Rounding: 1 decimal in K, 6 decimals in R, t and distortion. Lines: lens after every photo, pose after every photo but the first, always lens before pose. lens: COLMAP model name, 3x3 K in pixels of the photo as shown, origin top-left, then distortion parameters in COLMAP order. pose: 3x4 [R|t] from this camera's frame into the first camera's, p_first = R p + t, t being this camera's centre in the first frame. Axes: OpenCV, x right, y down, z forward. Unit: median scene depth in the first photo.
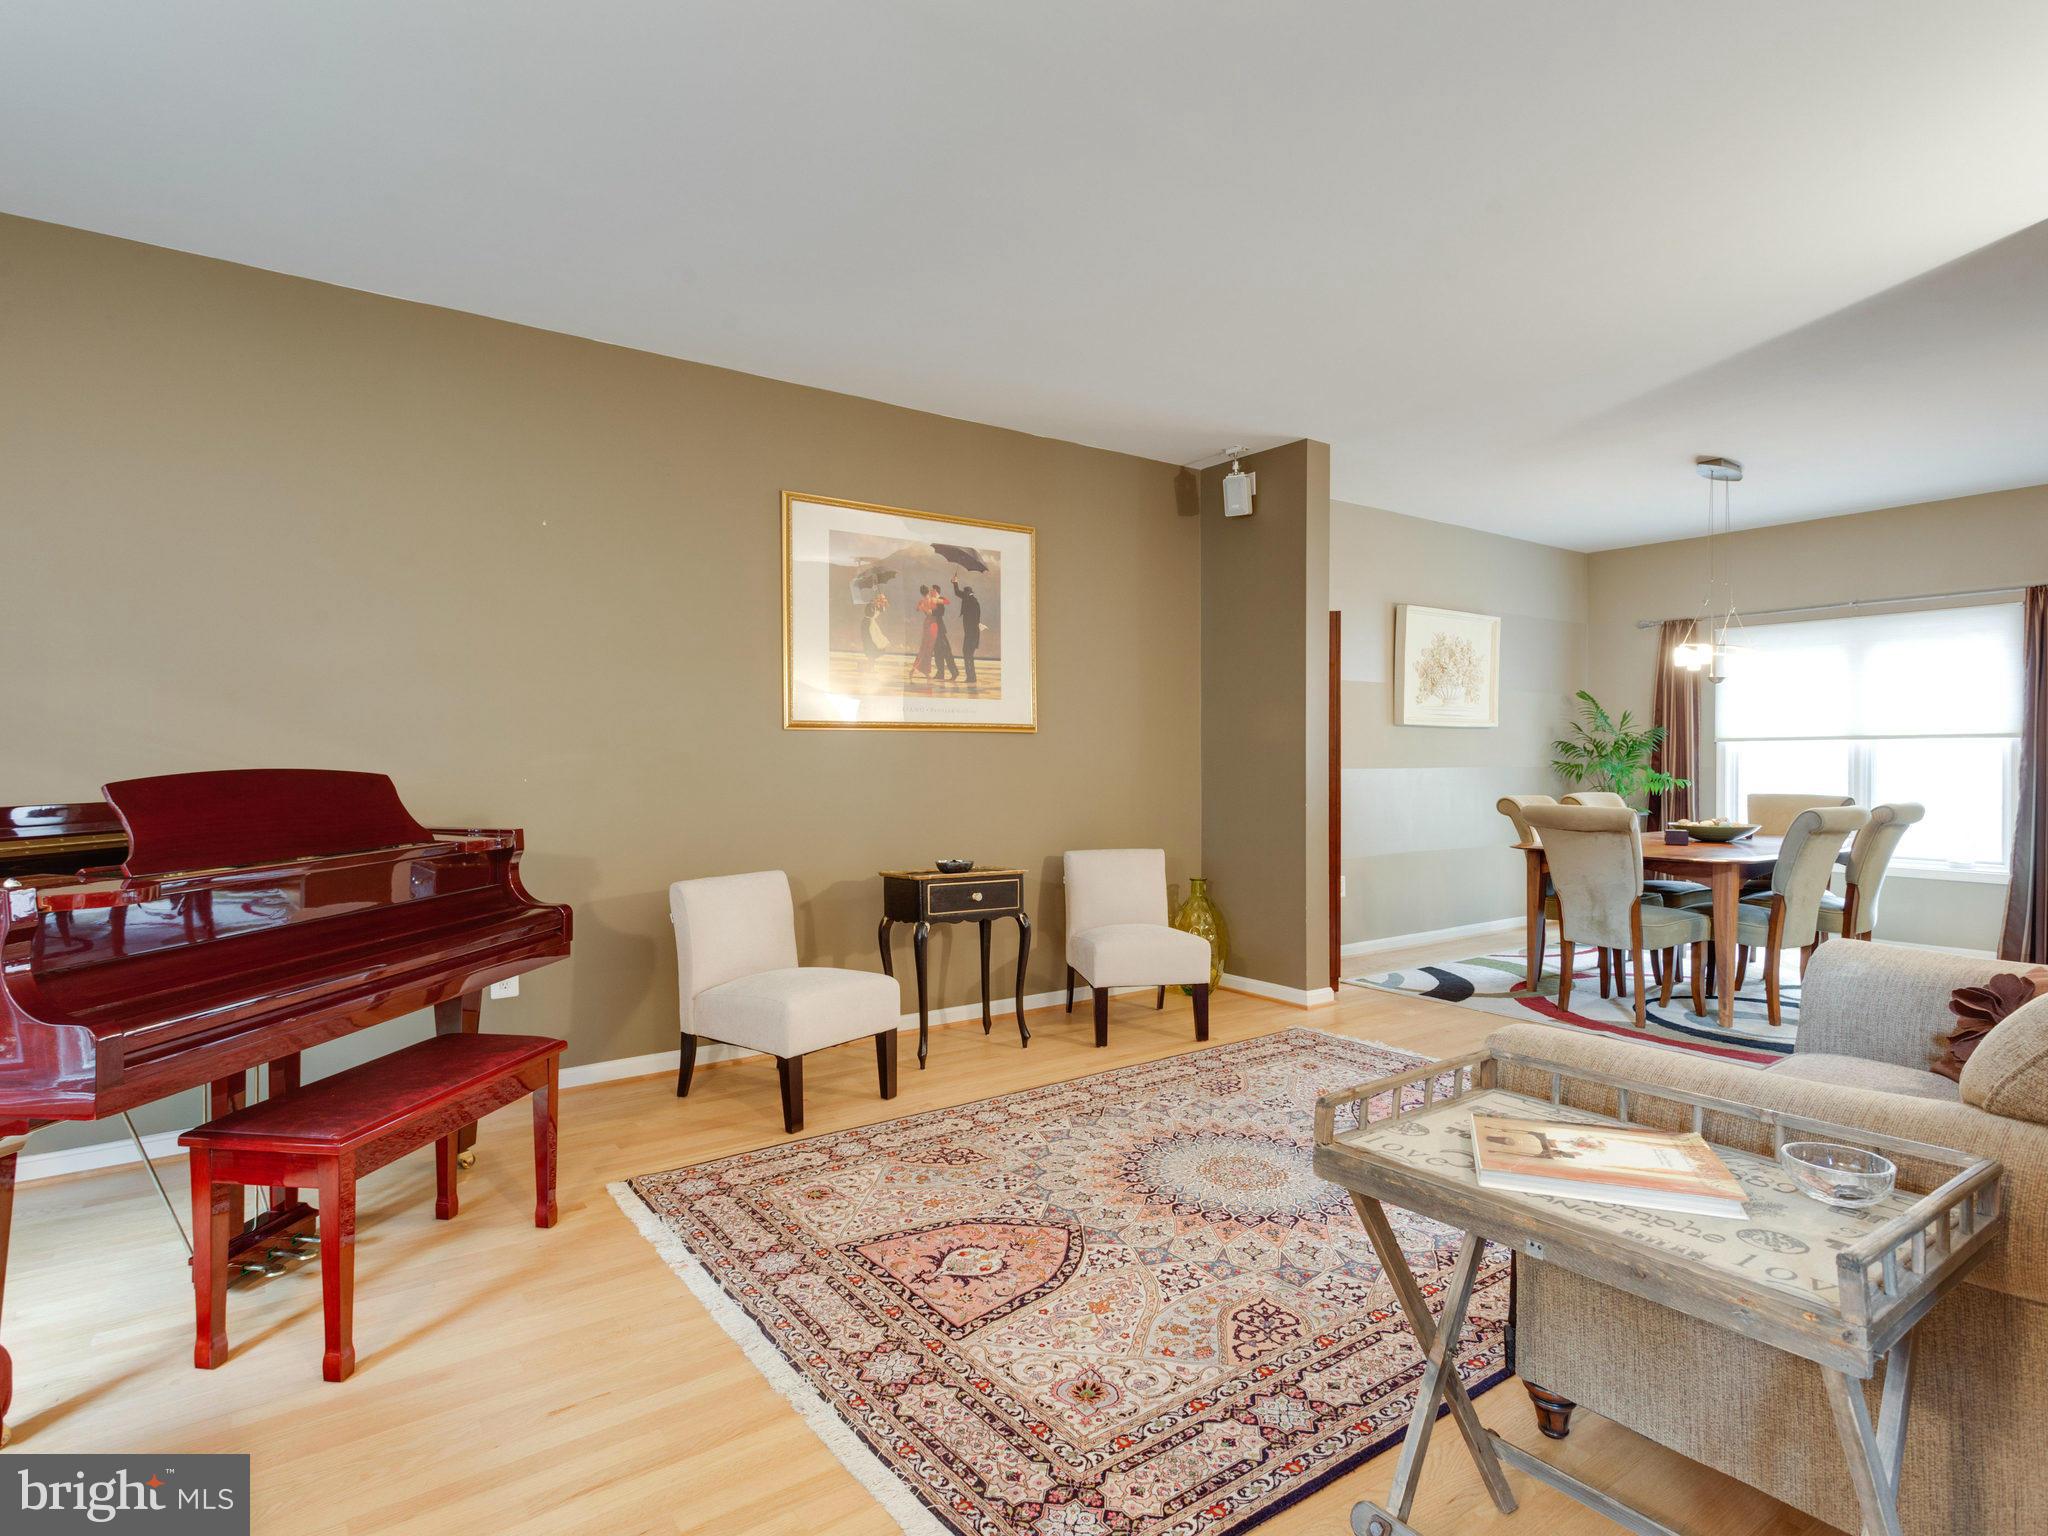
lens RADIAL K [[1101.6, 0, 1035.8], [0, 1101.6, 757.2], [0, 0, 1]] dist [0.000699, 0.004184]
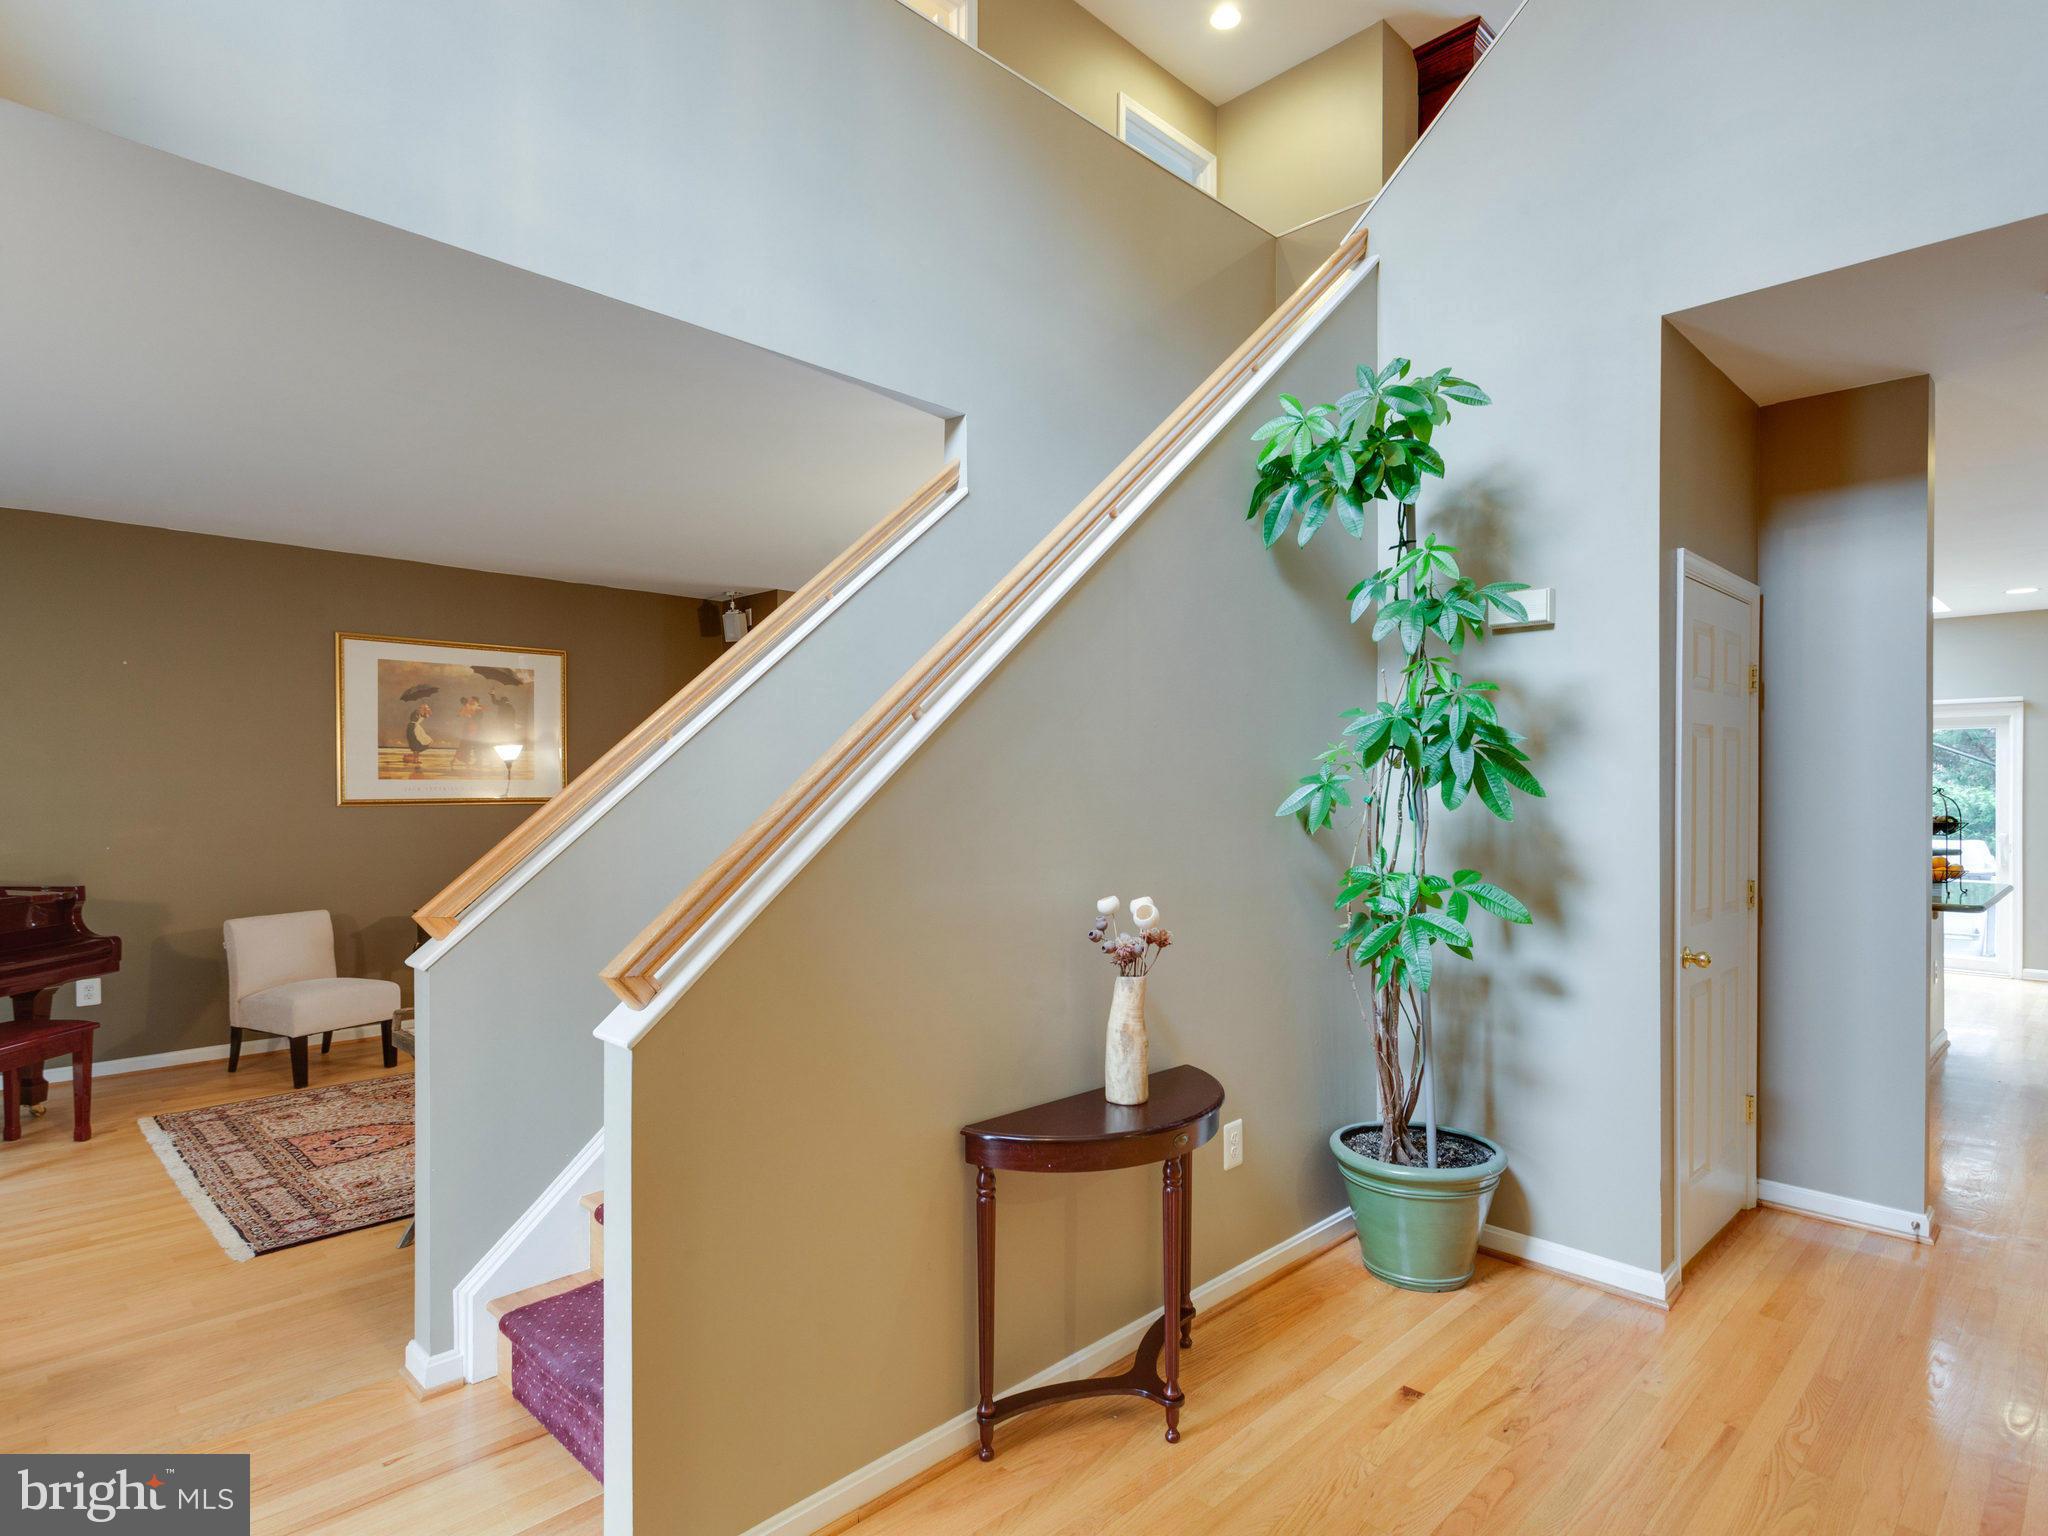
lens RADIAL K [[1101.6, 0, 1013.5], [0, 1101.6, 779.5], [0, 0, 1]] dist [0.000699, 0.004184]
pose [[0.988065, 0.003056, 0.154005, 0.540587], [-0.001708, 0.999959, -0.008886, -0.066596], [-0.154026, 0.008517, 0.988030, -0.663806]]
